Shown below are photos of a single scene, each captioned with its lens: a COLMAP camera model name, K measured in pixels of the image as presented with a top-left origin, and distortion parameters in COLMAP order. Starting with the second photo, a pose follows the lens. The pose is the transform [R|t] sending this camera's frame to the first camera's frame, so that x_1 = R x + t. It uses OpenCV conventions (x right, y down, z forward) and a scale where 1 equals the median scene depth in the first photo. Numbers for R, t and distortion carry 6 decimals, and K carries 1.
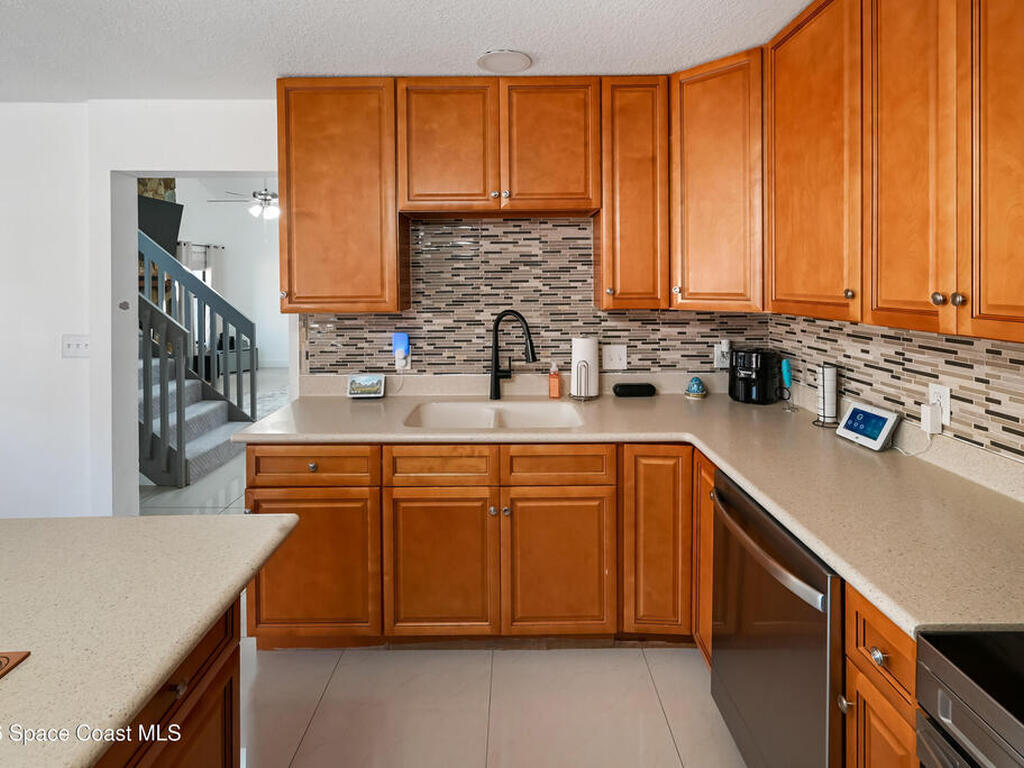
lens RADIAL K [[503.1, 0, 505.4], [0, 503.1, 282.6], [0, 0, 1]] dist [-0.000987, -0.000545]
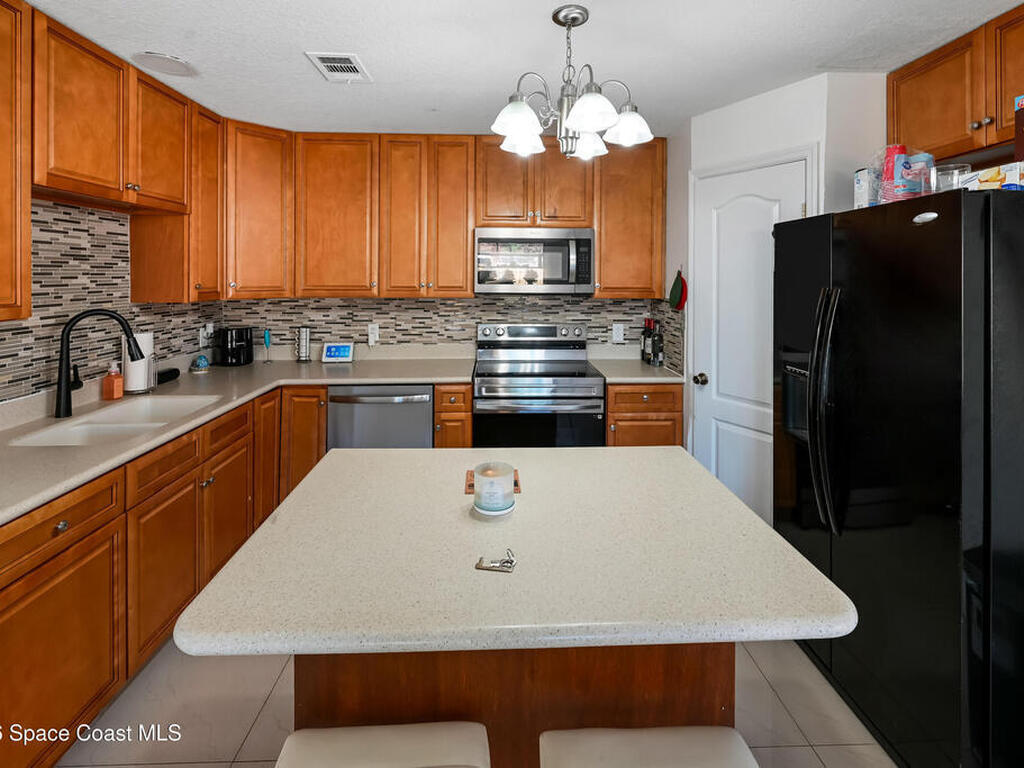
lens RADIAL K [[503.1, 0, 505.4], [0, 503.1, 282.6], [0, 0, 1]] dist [-0.000987, -0.000545]
pose [[-0.022466, -0.006402, 0.999727, -0.855971], [-0.000055, 0.999980, 0.006402, 0.000307], [-0.999748, 0.000089, -0.022466, 0.269090]]
